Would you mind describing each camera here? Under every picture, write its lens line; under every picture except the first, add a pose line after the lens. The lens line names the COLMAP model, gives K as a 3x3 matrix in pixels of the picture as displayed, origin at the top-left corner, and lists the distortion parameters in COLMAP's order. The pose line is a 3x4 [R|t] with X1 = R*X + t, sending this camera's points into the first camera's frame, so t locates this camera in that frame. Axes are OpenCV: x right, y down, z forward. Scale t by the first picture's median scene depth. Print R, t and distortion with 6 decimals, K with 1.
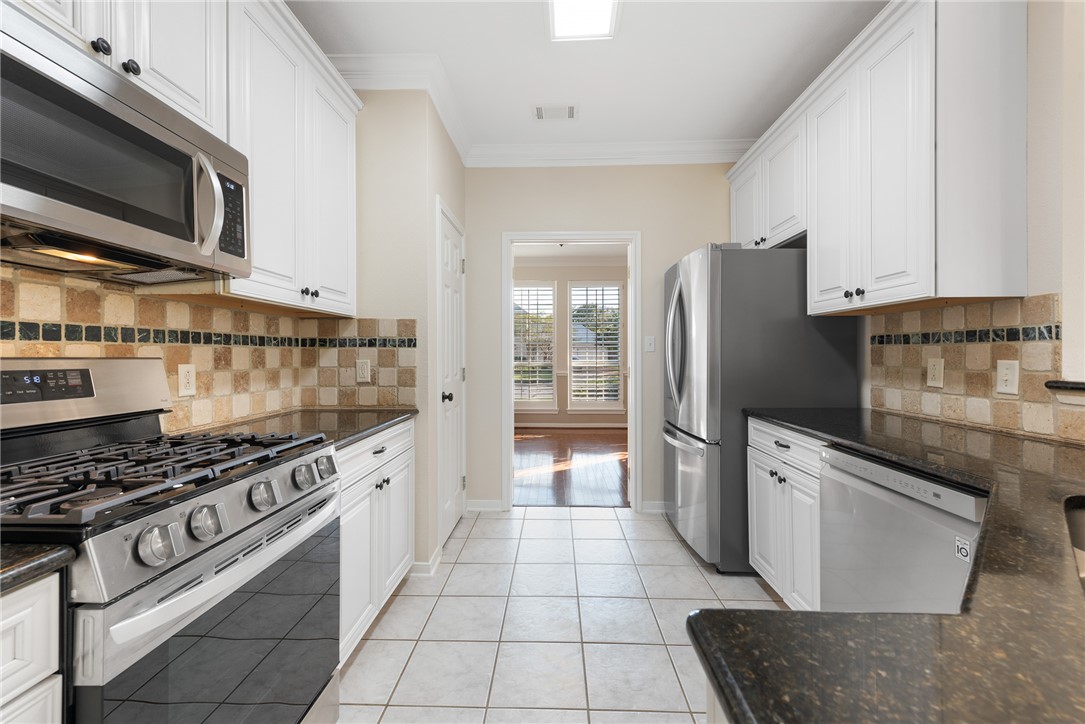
lens RADIAL K [[450.4, 0, 544.2], [0, 450.4, 352.5], [0, 0, 1]] dist [0.010341, -0.002815]
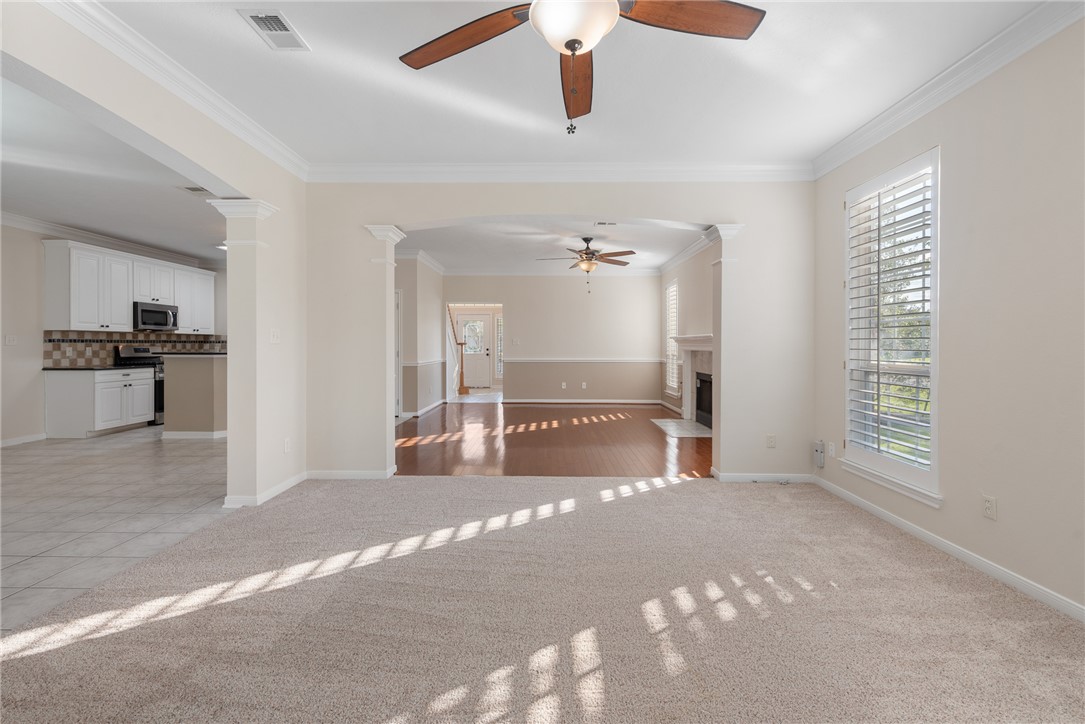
lens RADIAL K [[474.1, 0, 536.0], [0, 474.1, 343.3], [0, 0, 1]] dist [0.011739, -0.000111]
pose [[0.999979, -0.001202, 0.006354, 2.924881], [0.001210, 0.999998, -0.001266, -0.006574], [-0.006352, 0.001273, 0.999979, -3.850907]]
